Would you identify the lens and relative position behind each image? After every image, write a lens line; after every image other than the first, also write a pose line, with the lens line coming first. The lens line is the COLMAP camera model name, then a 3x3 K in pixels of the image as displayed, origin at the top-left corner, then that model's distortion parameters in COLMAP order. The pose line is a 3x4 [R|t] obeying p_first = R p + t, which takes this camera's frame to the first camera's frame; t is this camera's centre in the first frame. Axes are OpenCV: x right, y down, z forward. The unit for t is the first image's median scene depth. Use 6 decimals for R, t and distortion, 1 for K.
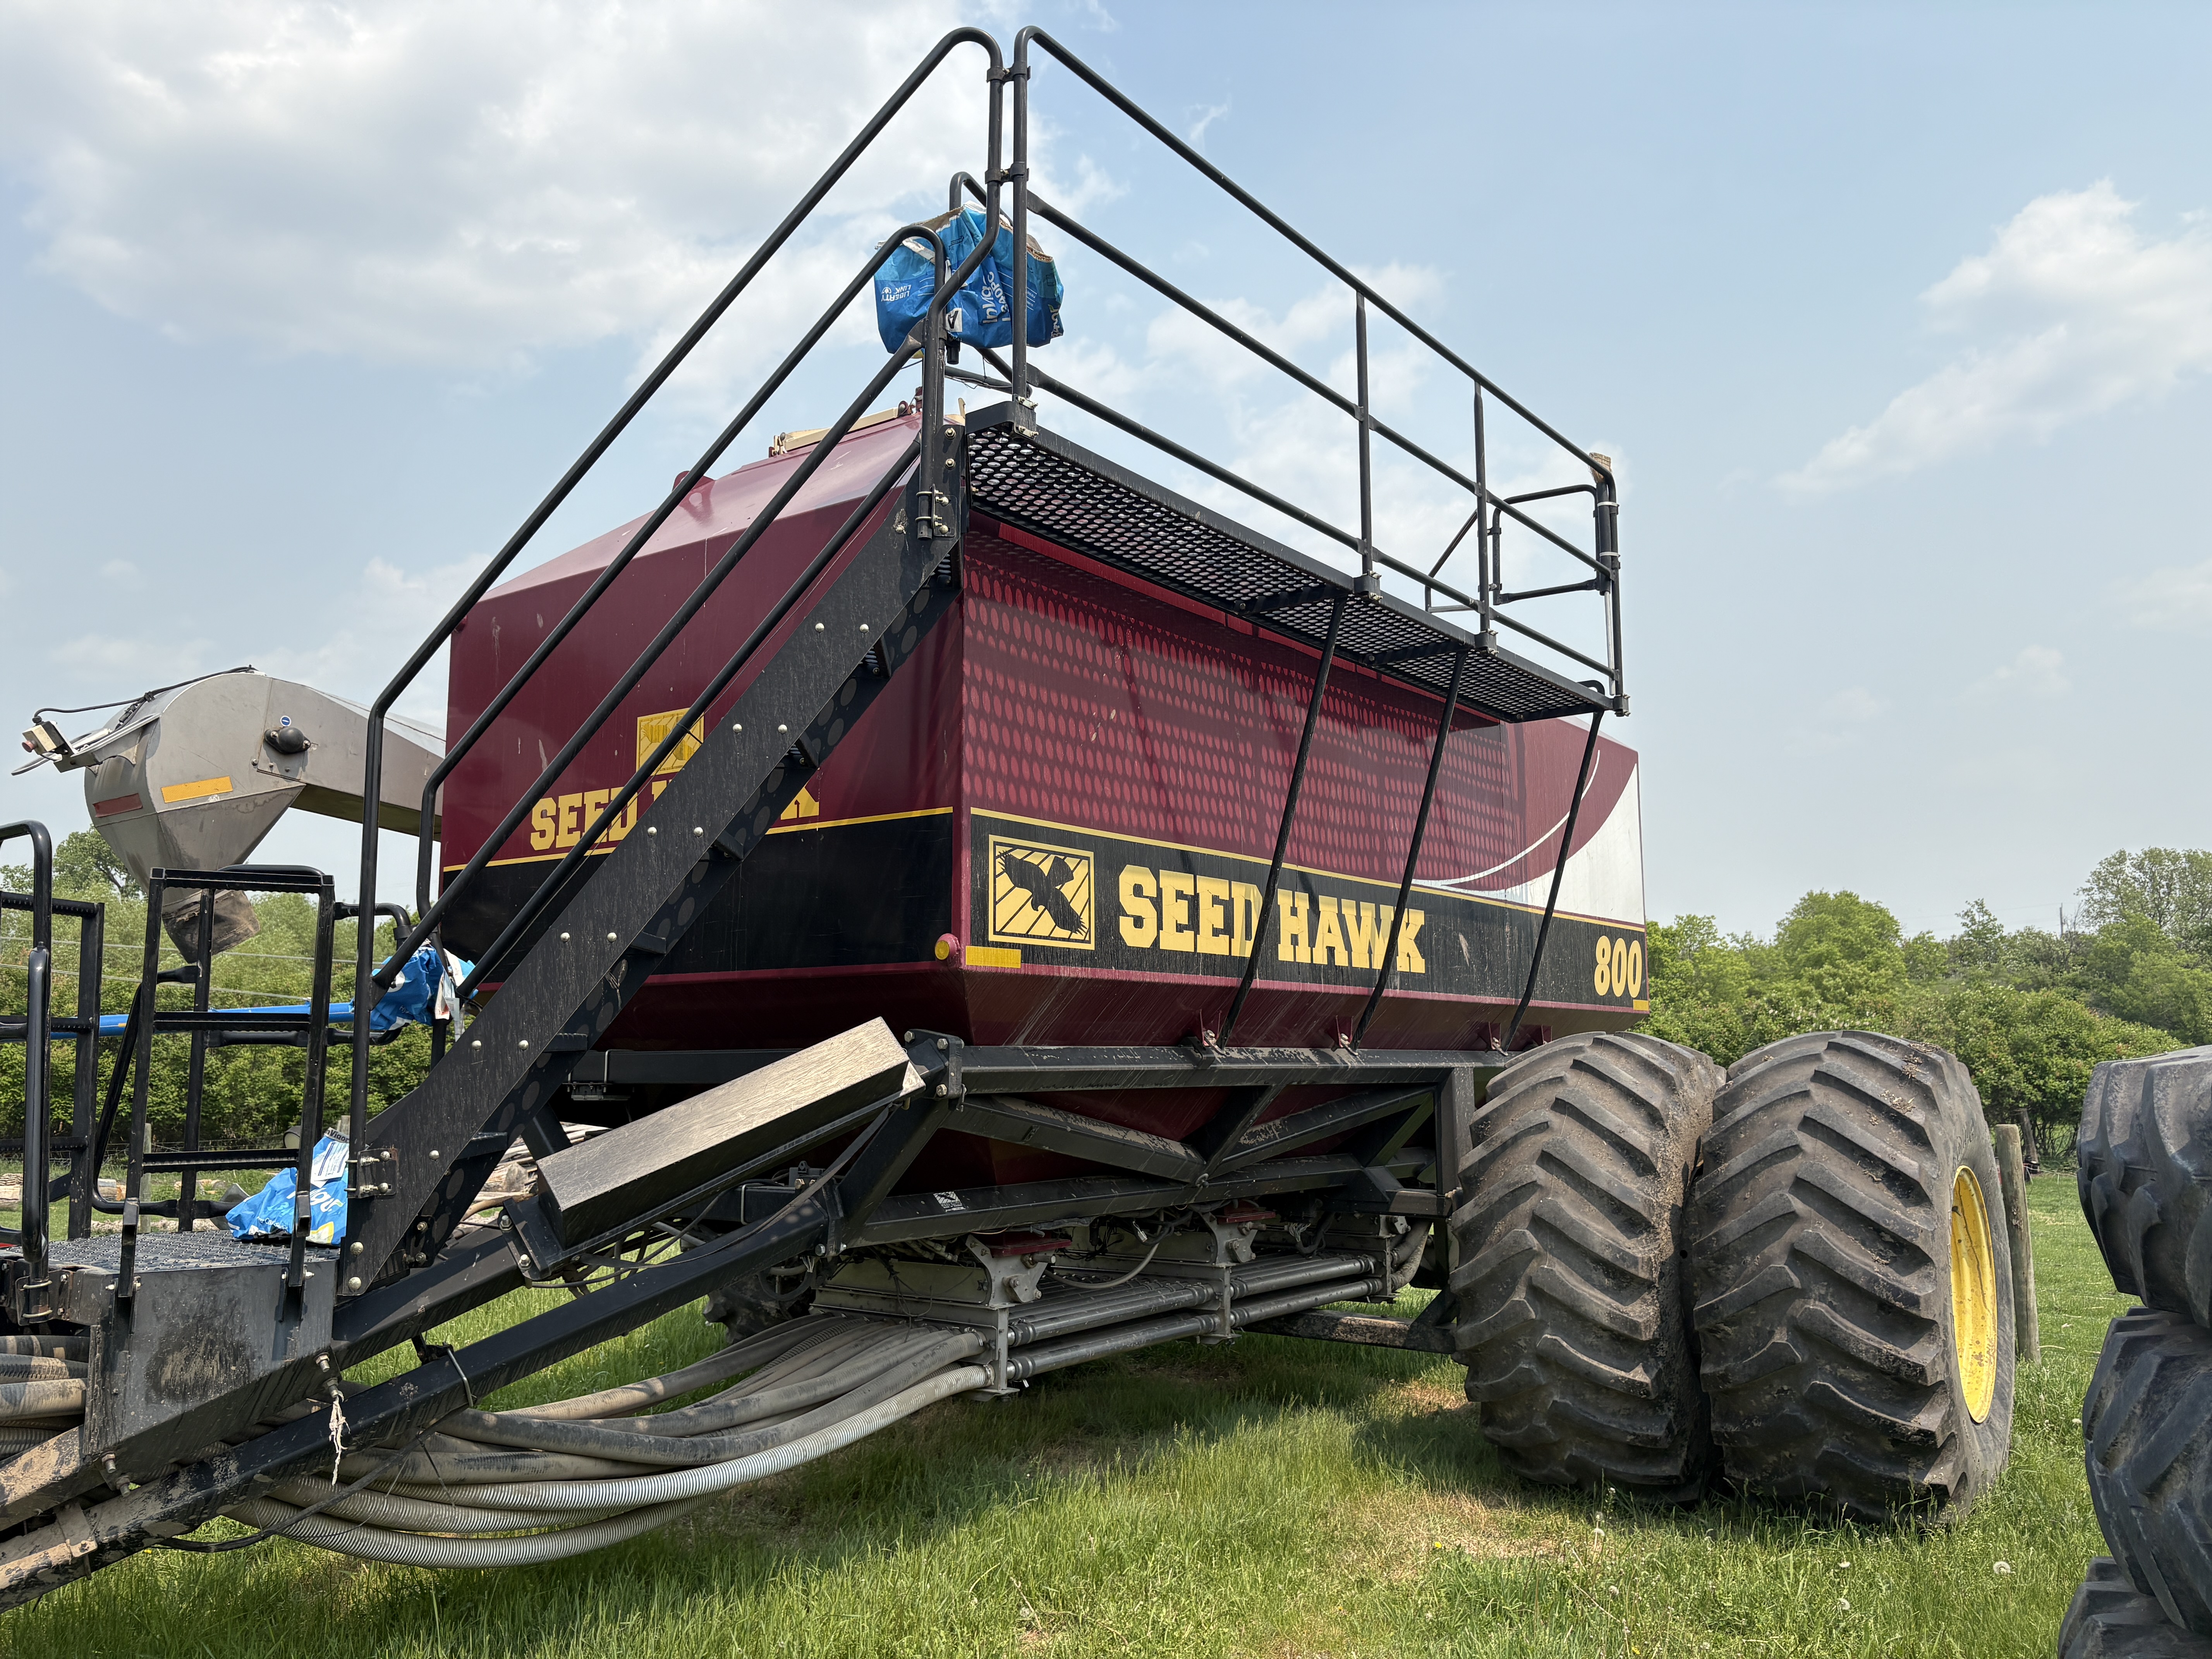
lens RADIAL K [[1685.0, 0, 1090.6], [0, 1685.0, 816.3], [0, 0, 1]] dist [0.034514, -0.036389]
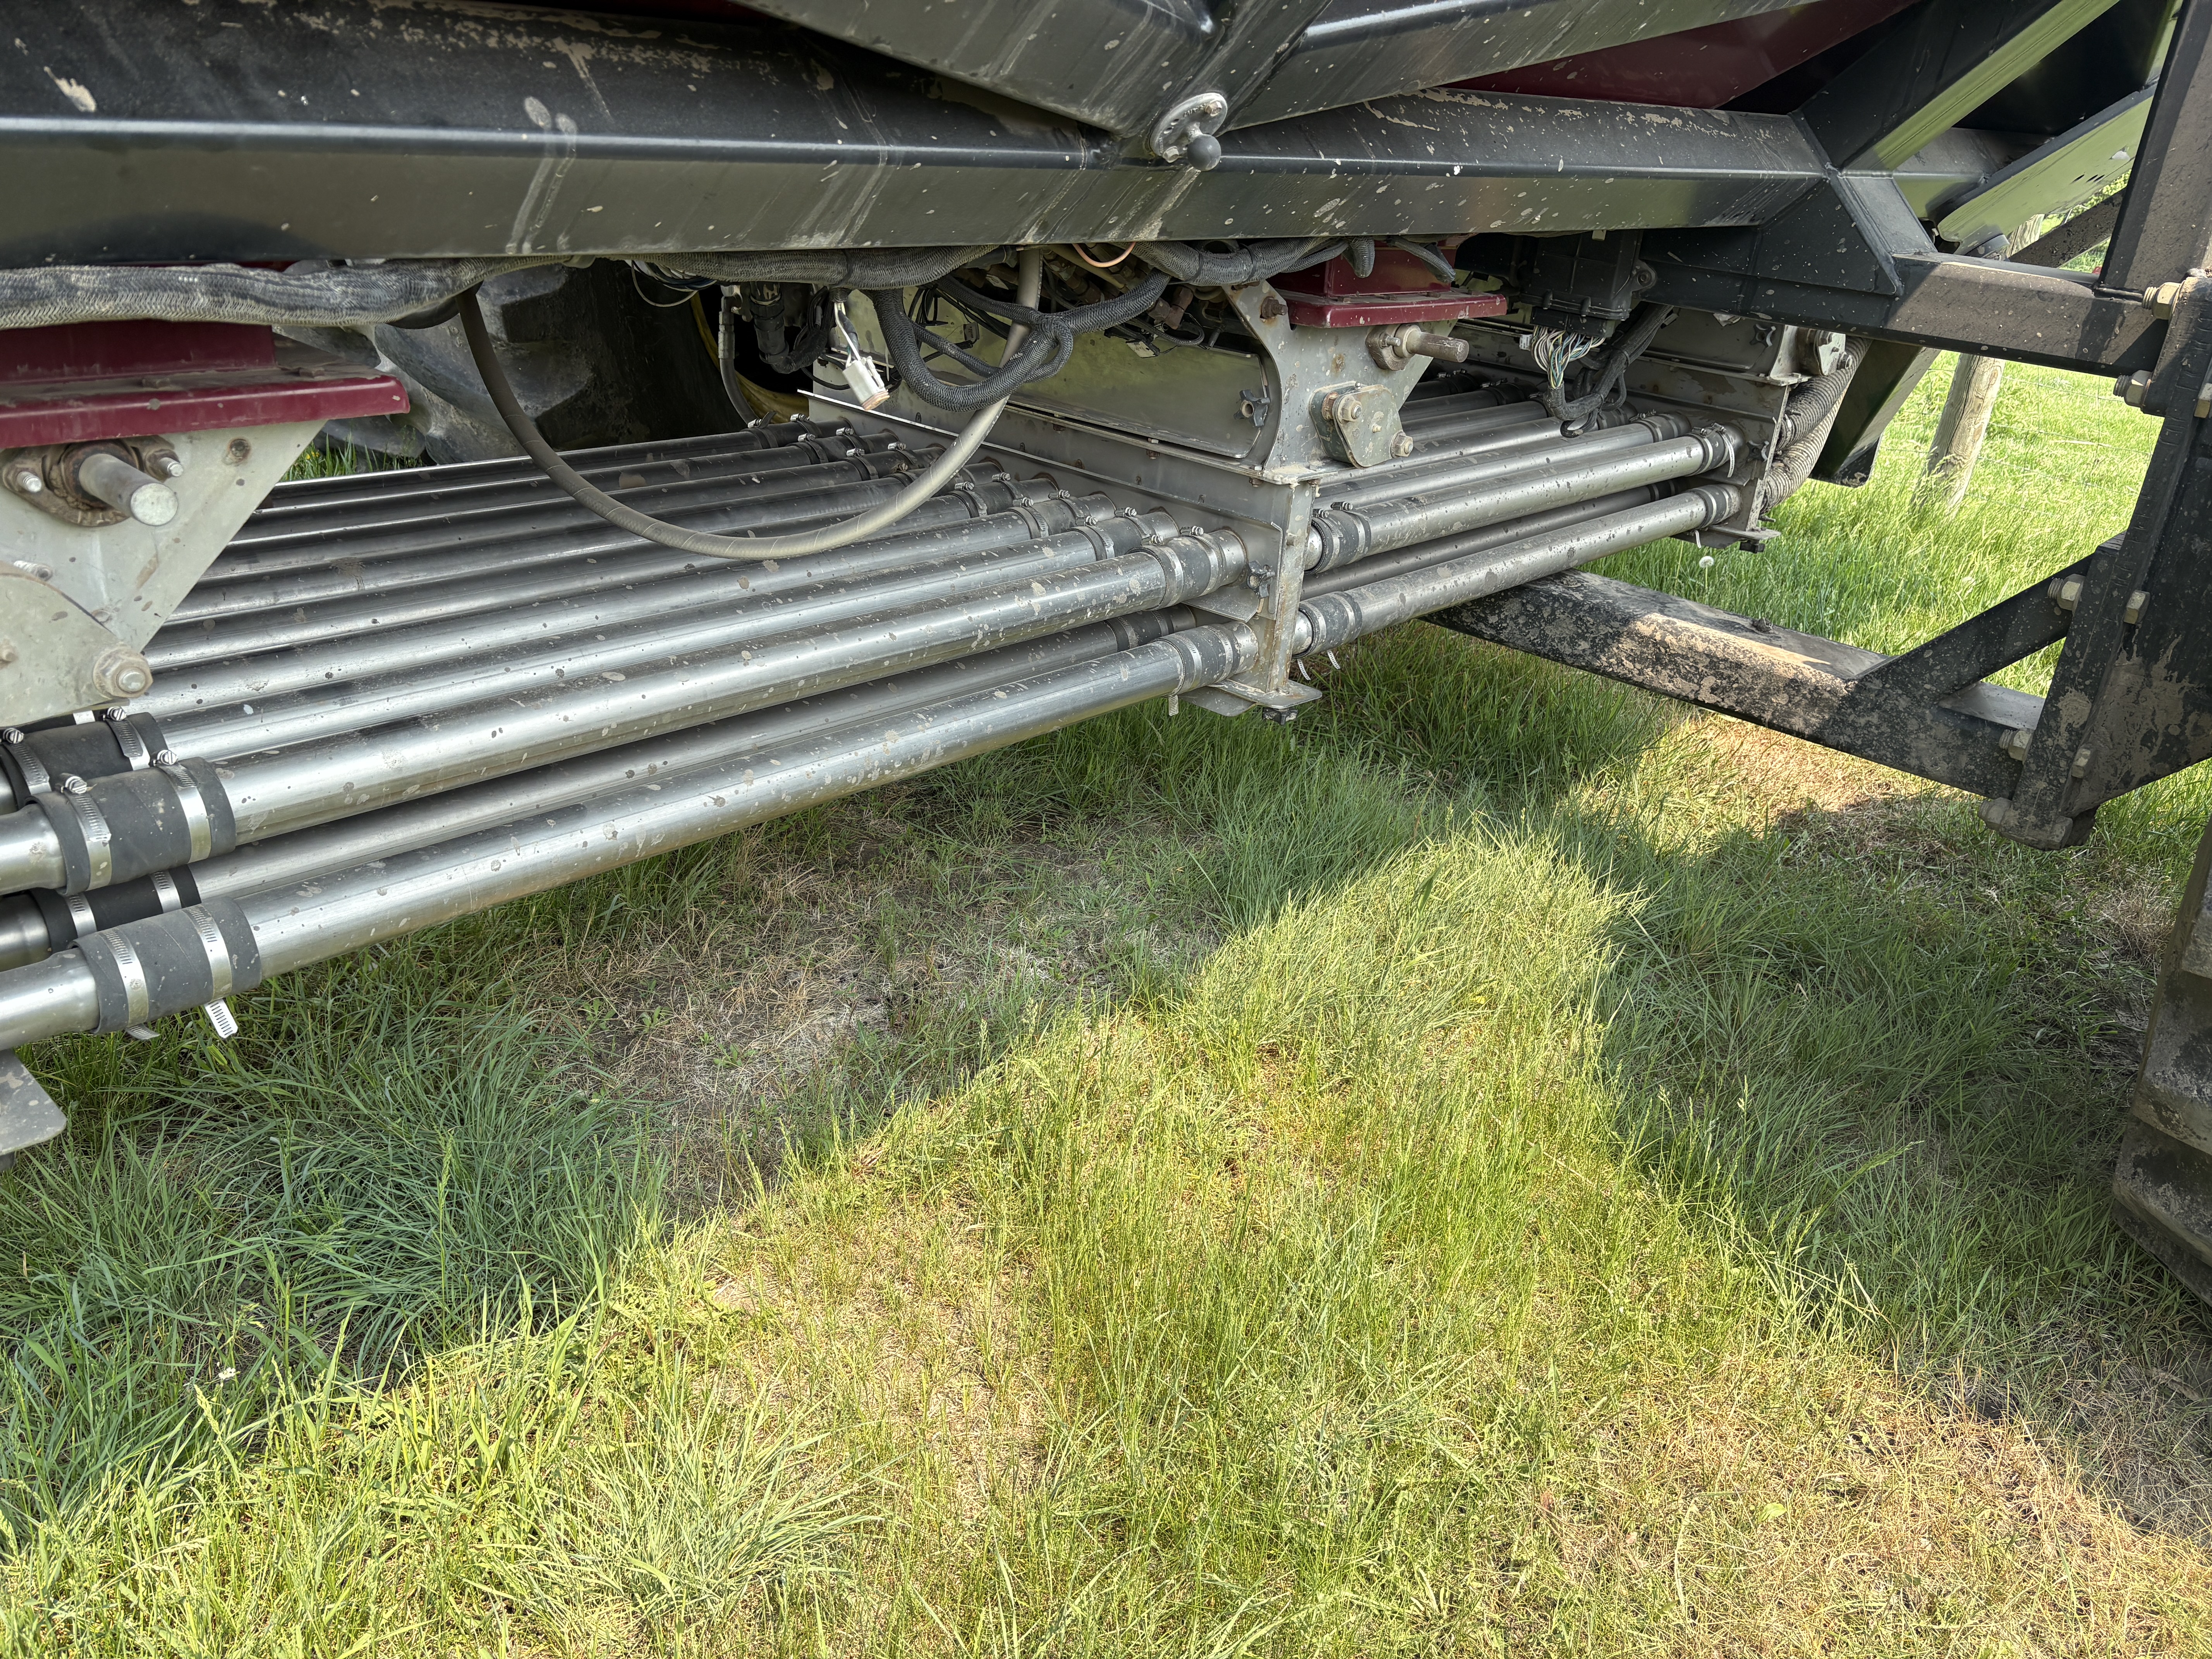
lens RADIAL K [[1685.0, 0, 1101.1], [0, 1685.0, 832.7], [0, 0, 1]] dist [0.034514, -0.036389]
pose [[0.991187, 0.115918, -0.064122, 0.068494], [-0.062869, 0.837682, 0.542527, 0.155835], [0.116602, -0.533715, 0.837587, 0.689262]]
